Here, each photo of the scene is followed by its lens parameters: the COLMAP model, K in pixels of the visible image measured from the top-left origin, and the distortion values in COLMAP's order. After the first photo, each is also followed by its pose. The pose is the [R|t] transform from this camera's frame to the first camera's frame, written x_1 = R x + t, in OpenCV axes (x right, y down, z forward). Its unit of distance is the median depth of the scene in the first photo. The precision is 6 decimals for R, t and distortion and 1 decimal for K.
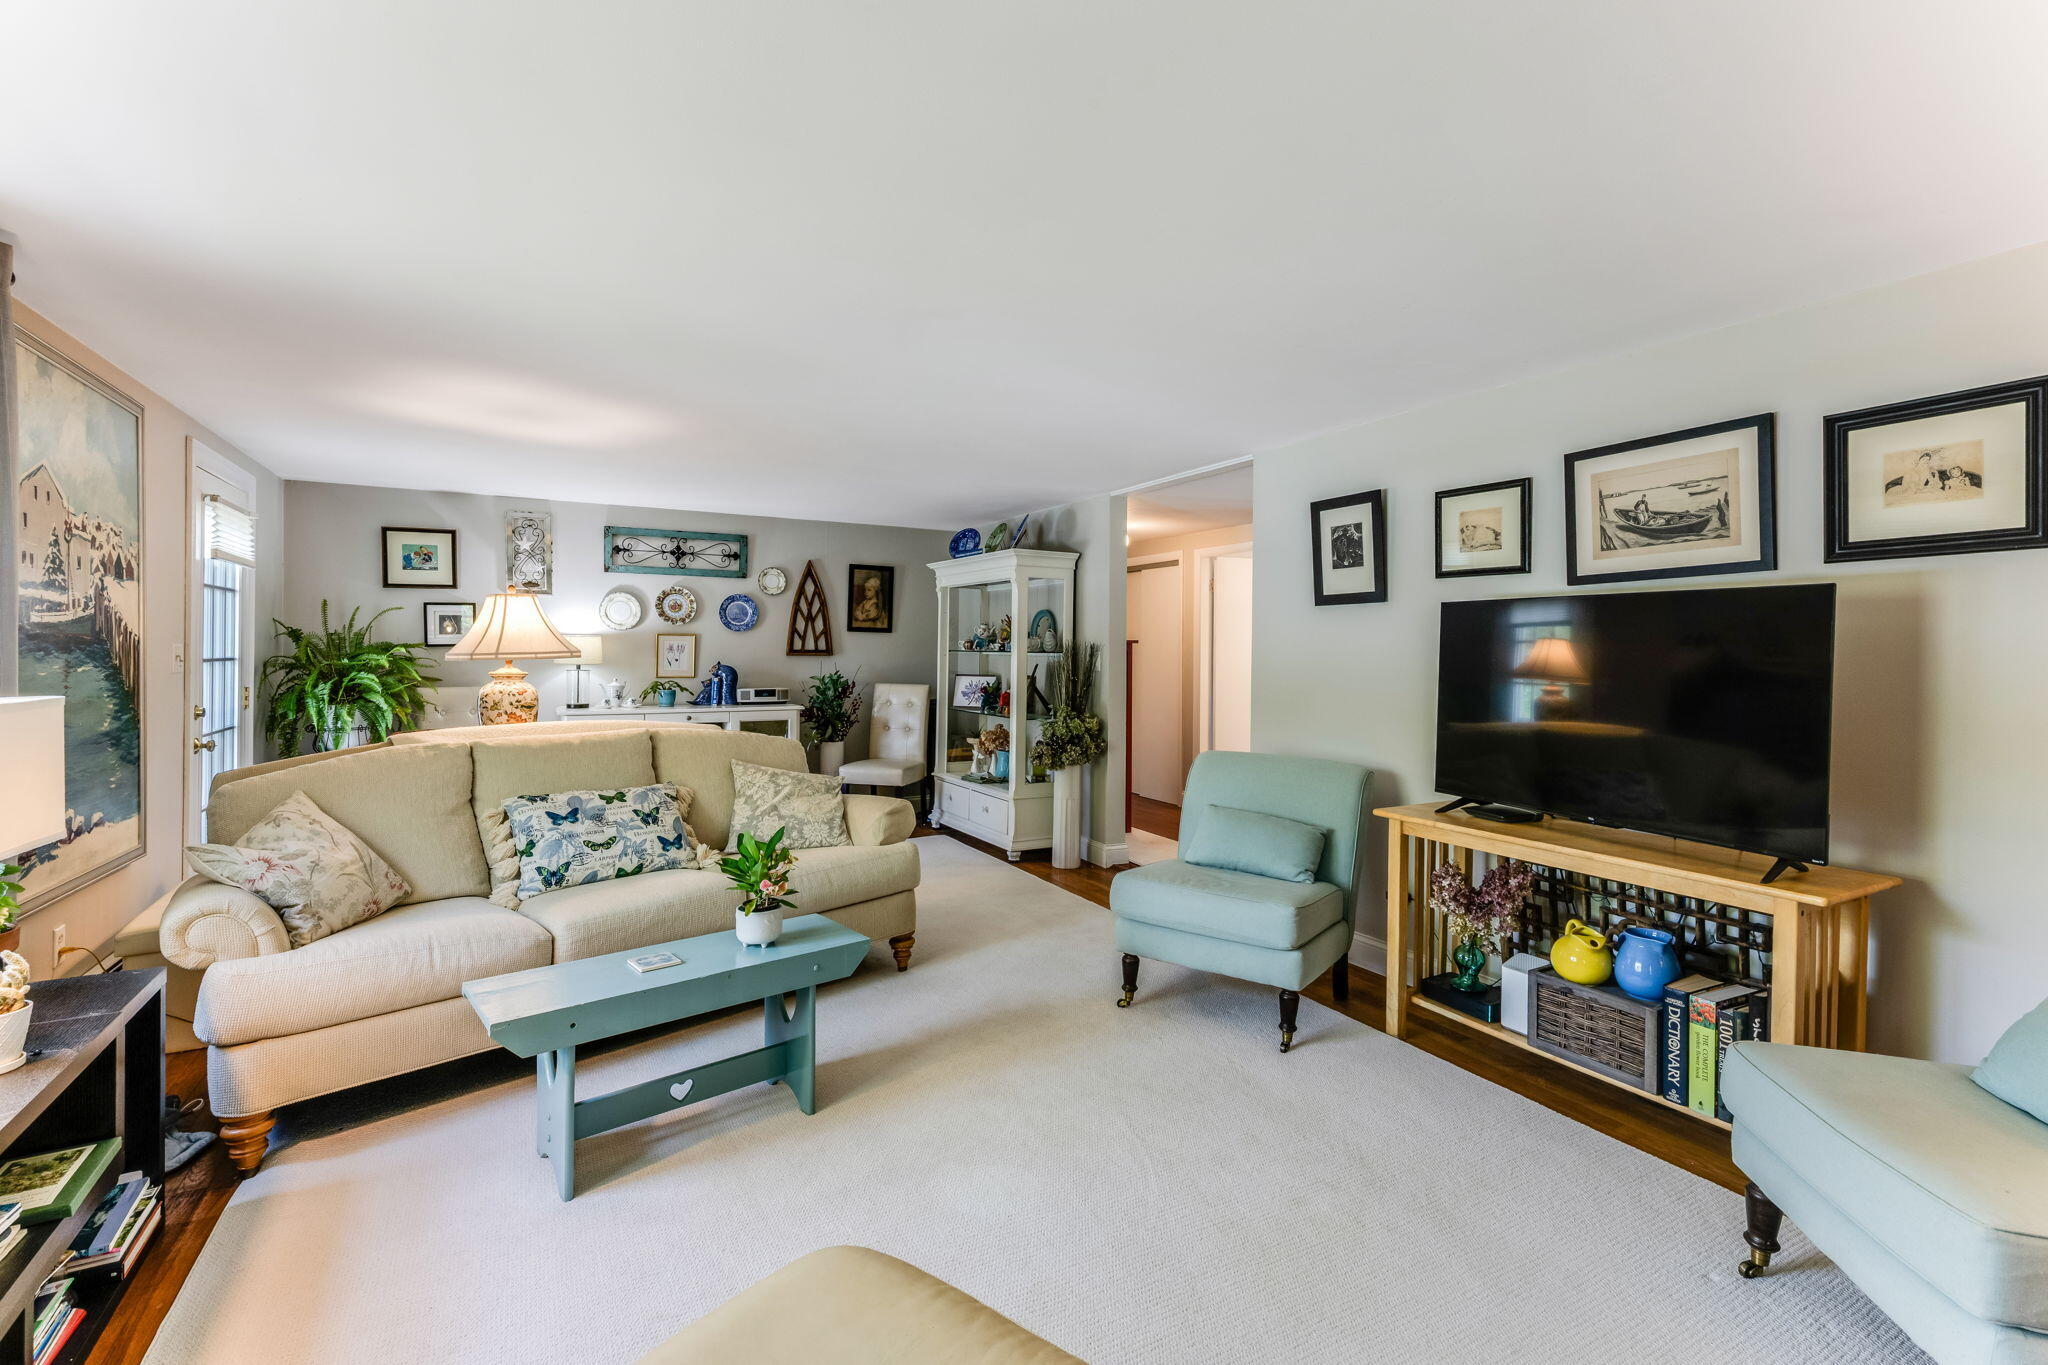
lens RADIAL K [[924.0, 0, 1021.2], [0, 924.0, 674.6], [0, 0, 1]] dist [0.002632, -0.000334]
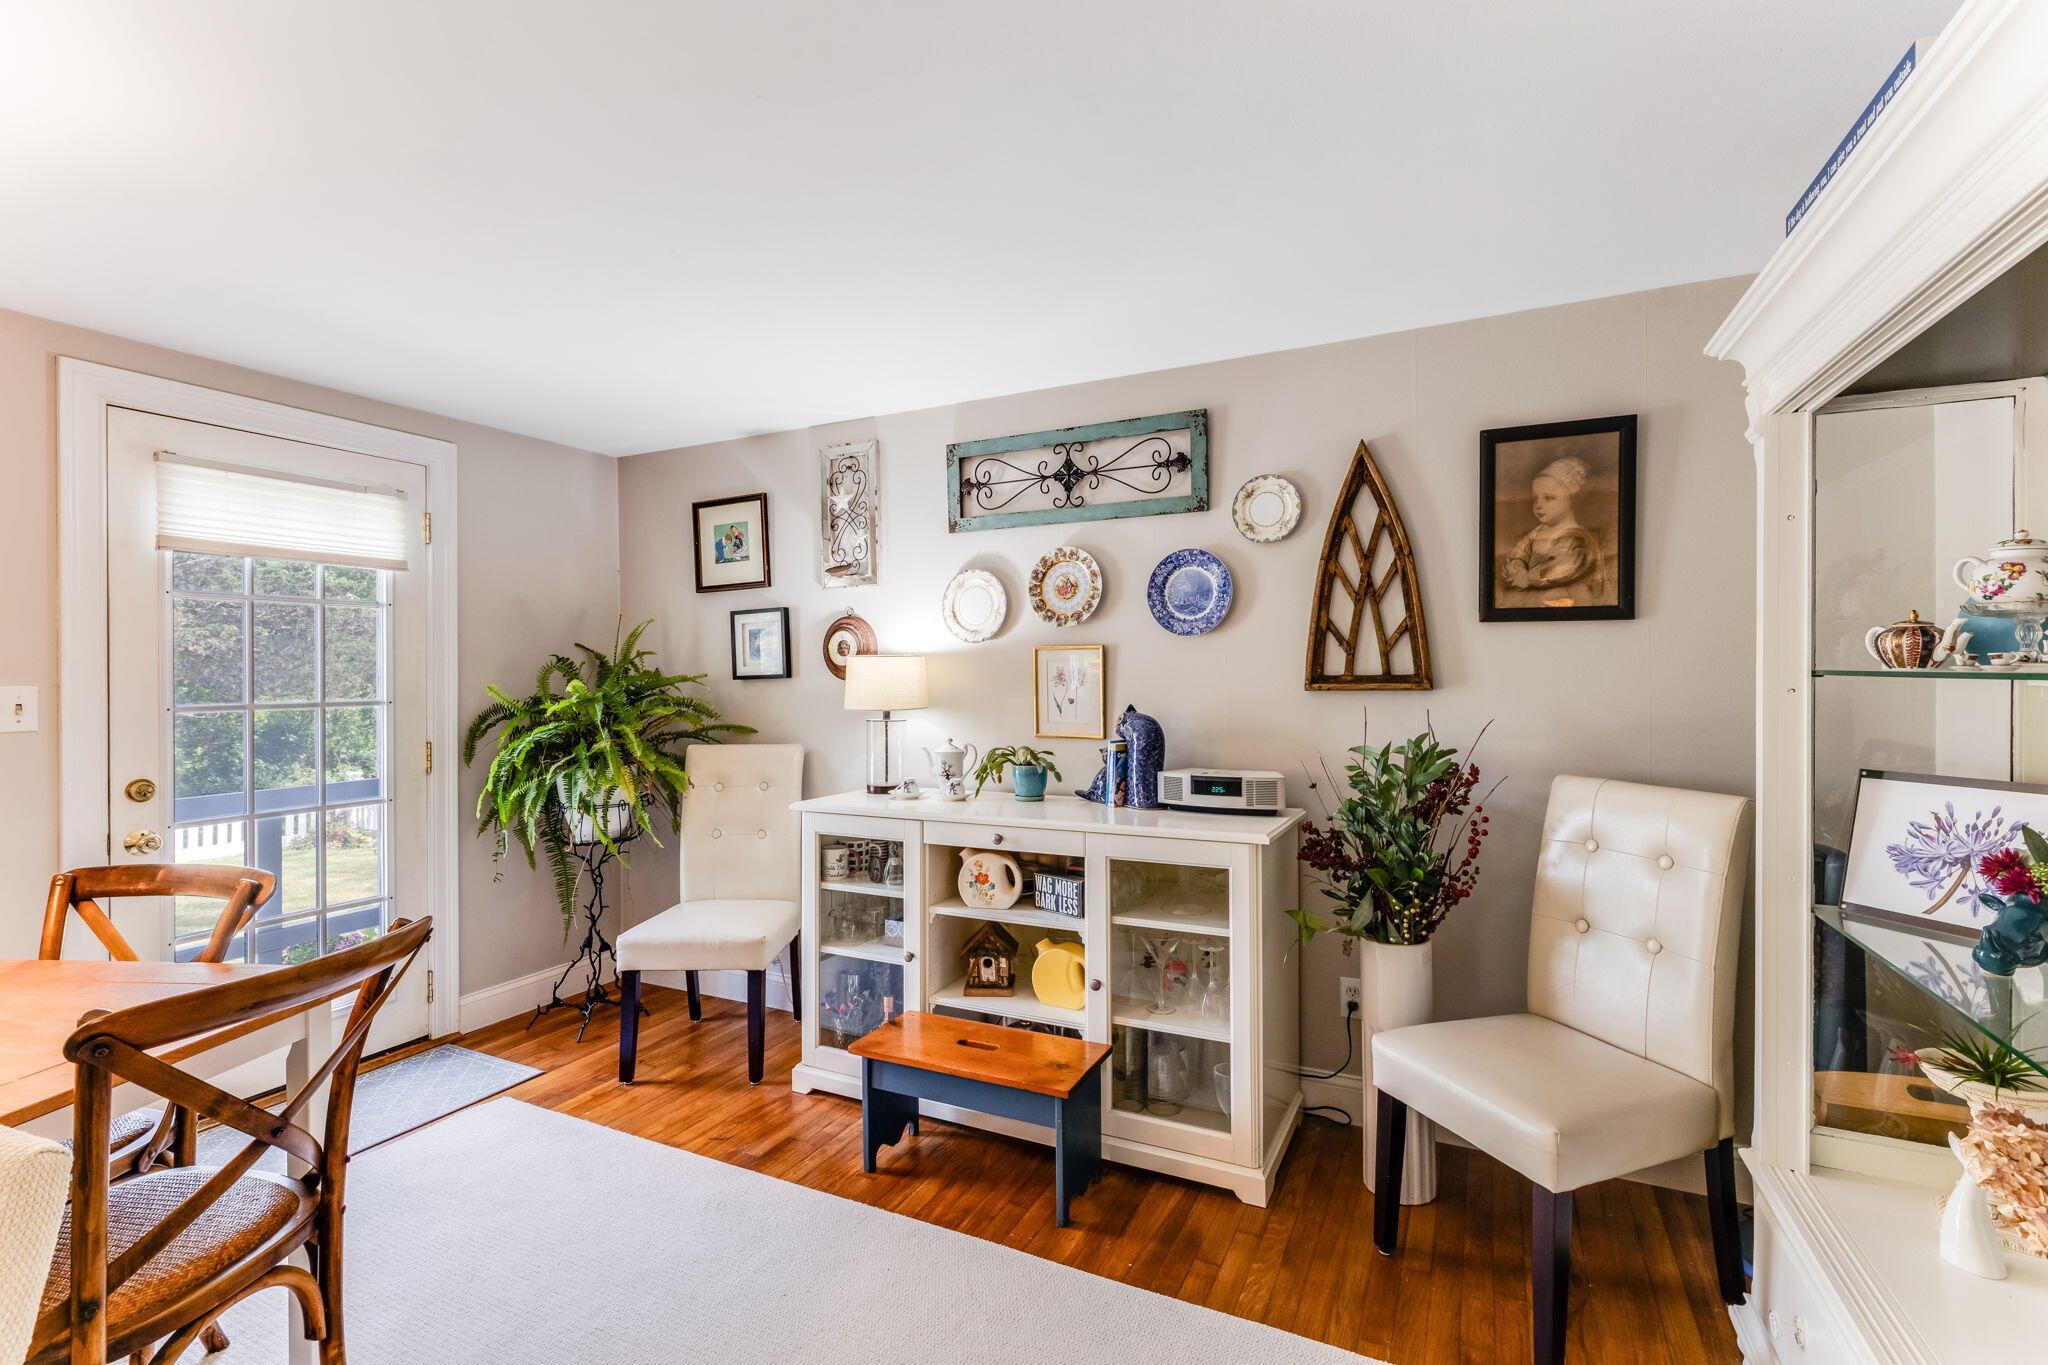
lens RADIAL K [[924.0, 0, 1021.2], [0, 924.0, 674.6], [0, 0, 1]] dist [0.002632, -0.000334]
pose [[0.577257, -0.011612, -0.816480, 0.000778], [-0.006551, 0.999801, -0.018851, -0.019788], [0.816536, 0.016230, 0.577066, 0.692498]]
